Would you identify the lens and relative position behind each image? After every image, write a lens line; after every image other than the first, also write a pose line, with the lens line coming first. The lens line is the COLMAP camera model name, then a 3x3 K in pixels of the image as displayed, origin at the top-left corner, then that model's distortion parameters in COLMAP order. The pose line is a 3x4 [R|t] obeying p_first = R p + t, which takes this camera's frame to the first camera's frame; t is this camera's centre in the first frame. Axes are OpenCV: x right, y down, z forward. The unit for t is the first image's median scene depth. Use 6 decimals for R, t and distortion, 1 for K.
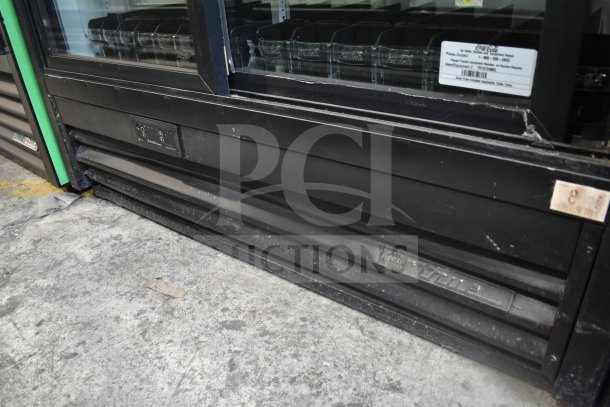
lens RADIAL K [[467.5, 0, 305.0], [0, 467.5, 203.5], [0, 0, 1]] dist [-0.093041, 0.008469]
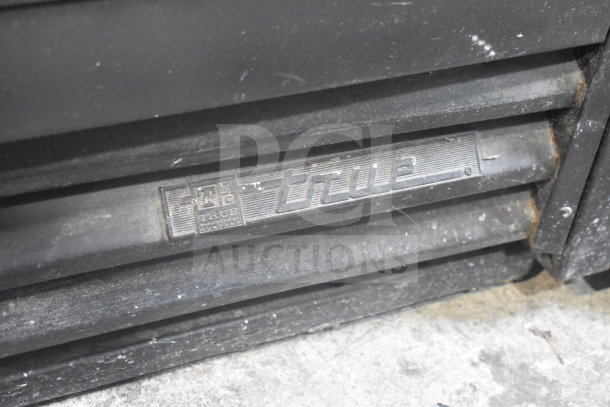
lens RADIAL K [[1063.7, 0, 305.0], [0, 1063.7, 203.5], [0, 0, 1]] dist [0.012868, -0.006972]
pose [[0.459939, -0.461154, 0.758811, -0.490029], [0.311971, 0.884008, 0.348145, -0.179210], [-0.831342, 0.076602, 0.550456, 0.521582]]
